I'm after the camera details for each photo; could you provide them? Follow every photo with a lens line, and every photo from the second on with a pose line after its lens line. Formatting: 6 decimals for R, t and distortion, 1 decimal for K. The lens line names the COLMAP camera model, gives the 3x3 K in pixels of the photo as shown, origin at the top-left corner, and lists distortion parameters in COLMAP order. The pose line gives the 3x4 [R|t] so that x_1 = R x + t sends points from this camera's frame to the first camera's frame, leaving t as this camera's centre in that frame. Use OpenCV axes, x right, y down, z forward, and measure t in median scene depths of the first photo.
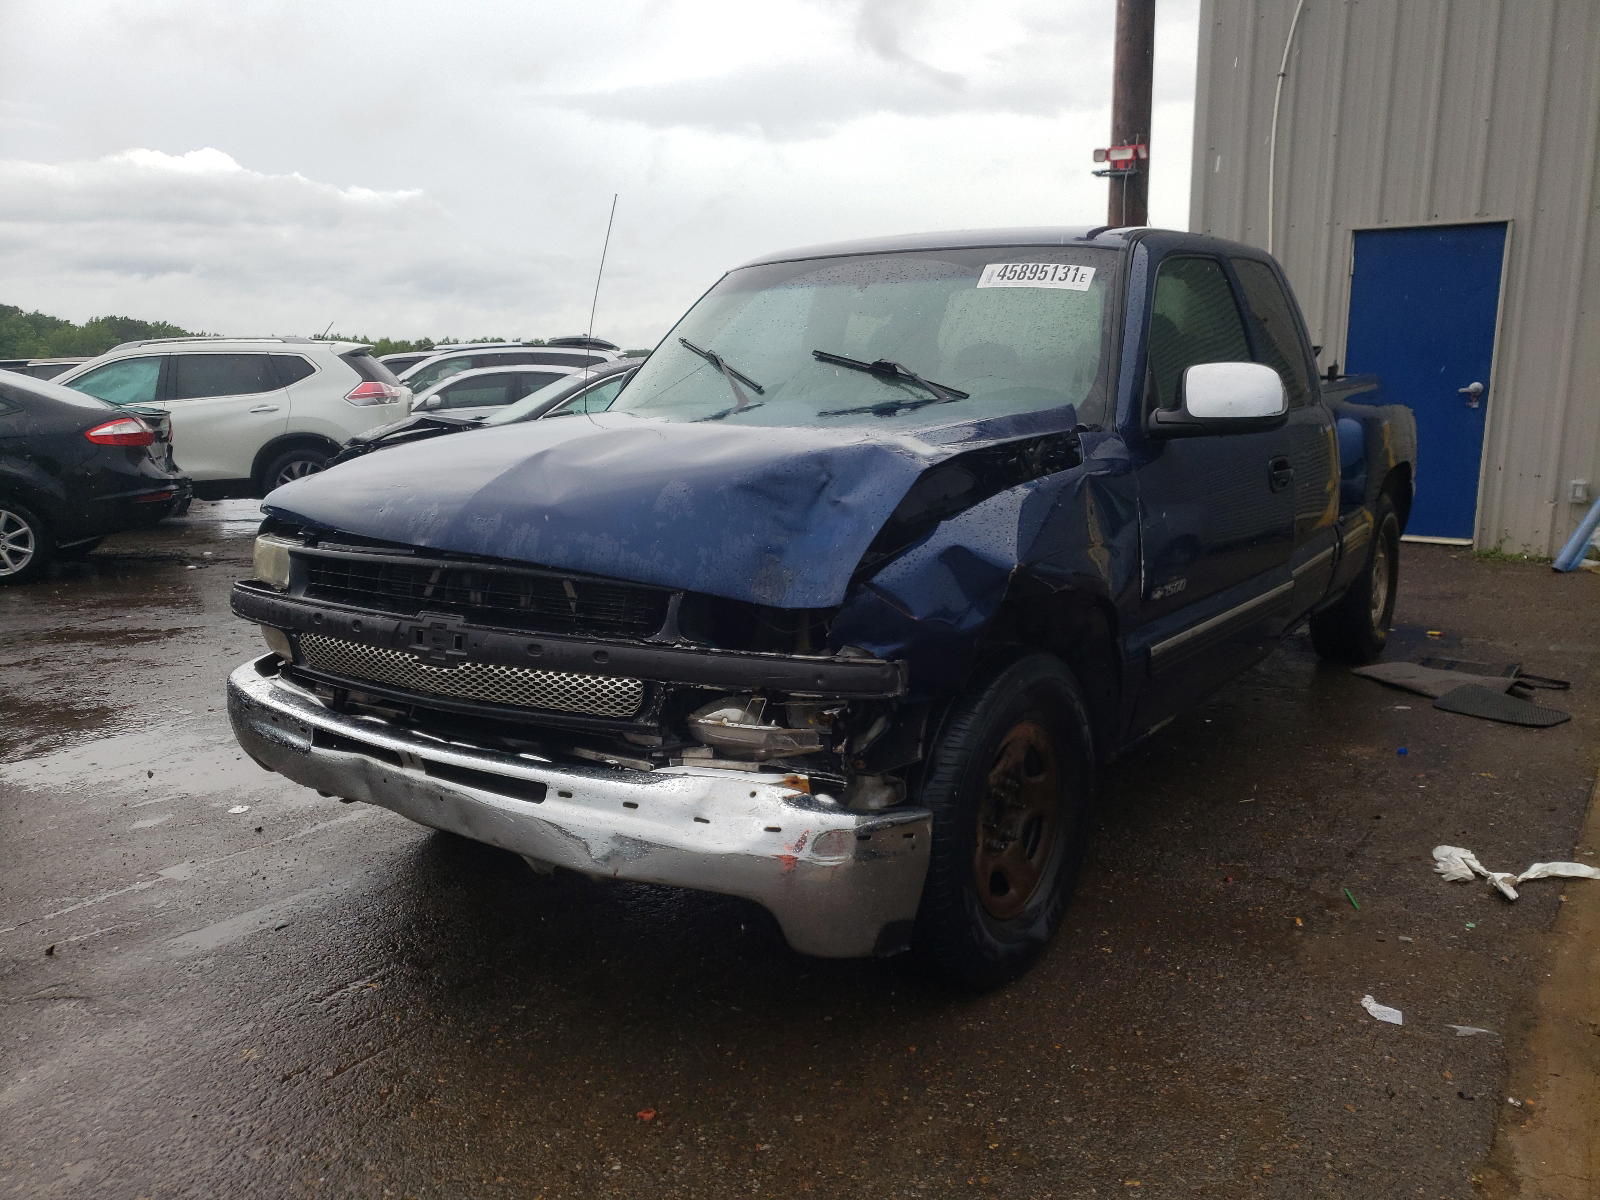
lens RADIAL K [[1241.6, 0, 805.0], [0, 1241.6, 592.3], [0, 0, 1]] dist [0.035632, -0.006212]
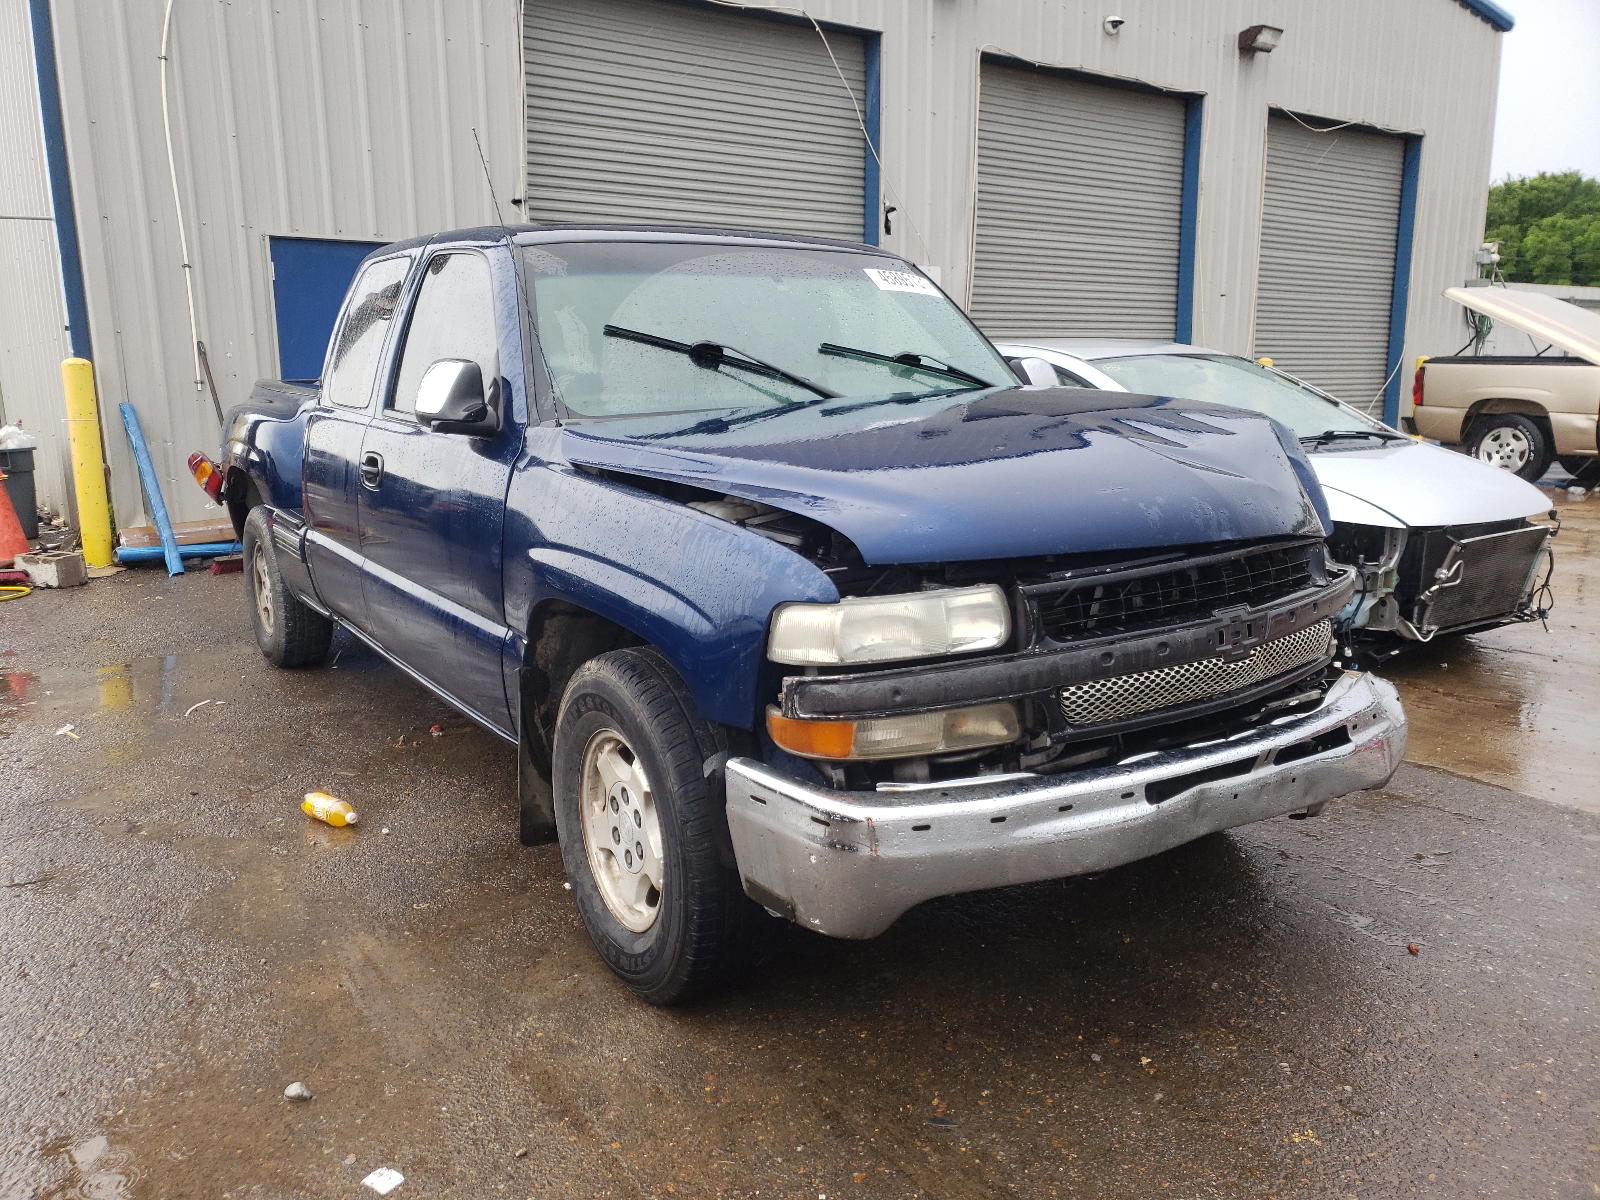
lens RADIAL K [[1241.6, 0, 804.8], [0, 1241.6, 603.1], [0, 0, 1]] dist [0.035632, -0.006212]
pose [[0.393989, -0.183358, 0.900640, -1.256975], [0.185775, 0.975561, 0.117342, -0.156126], [-0.900145, 0.121085, 0.418423, 0.870042]]
